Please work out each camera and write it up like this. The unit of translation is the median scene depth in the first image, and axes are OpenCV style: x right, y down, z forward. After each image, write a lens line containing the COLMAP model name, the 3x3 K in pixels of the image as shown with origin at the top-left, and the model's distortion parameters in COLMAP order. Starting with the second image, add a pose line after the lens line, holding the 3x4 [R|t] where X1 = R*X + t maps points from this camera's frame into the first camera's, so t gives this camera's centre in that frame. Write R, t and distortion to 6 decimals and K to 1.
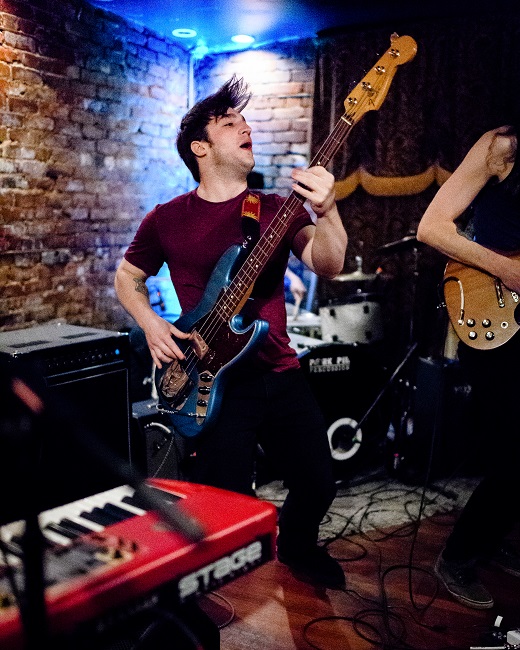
lens RADIAL K [[776.4, 0, 253.1], [0, 776.4, 359.6], [0, 0, 1]] dist [0.046888, 0.000000]
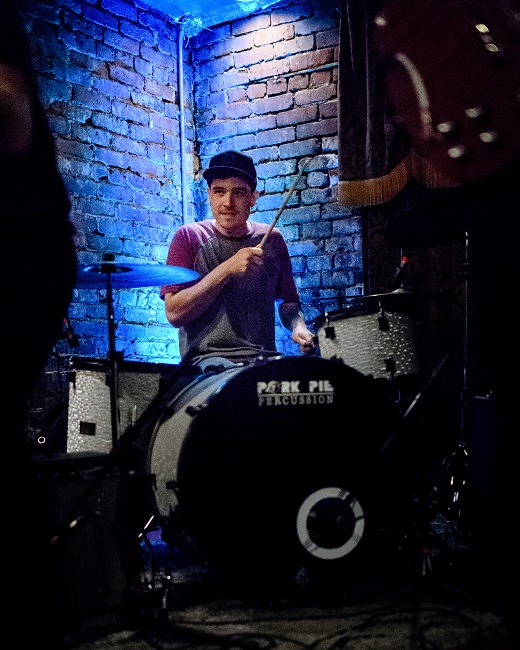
lens RADIAL K [[953.0, 0, 324.7], [0, 953.0, 472.4], [0, 0, 1]] dist [-0.006946, 0.000000]
pose [[0.993630, -0.030836, -0.108392, 0.151215], [0.021296, 0.995884, -0.088094, 0.100529], [0.110662, 0.085225, 0.990197, 0.221784]]
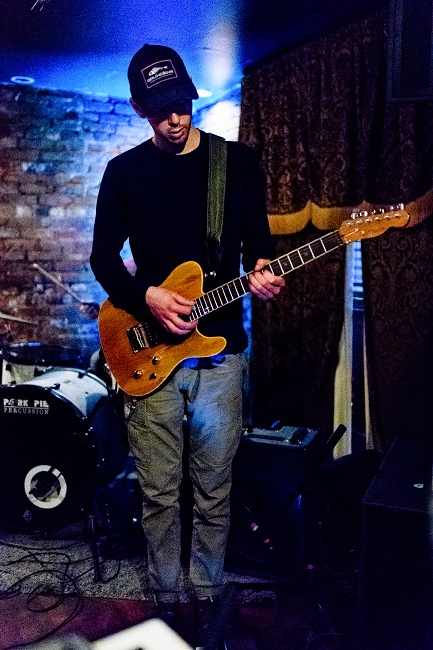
lens RADIAL K [[669.8, 0, 215.1], [0, 669.8, 314.0], [0, 0, 1]] dist [-0.019430, 0.000000]
pose [[0.812349, 0.045920, -0.581362, 0.595994], [-0.101785, 0.992758, -0.063811, -0.061098], [0.574221, 0.111010, 0.811139, 0.336807]]
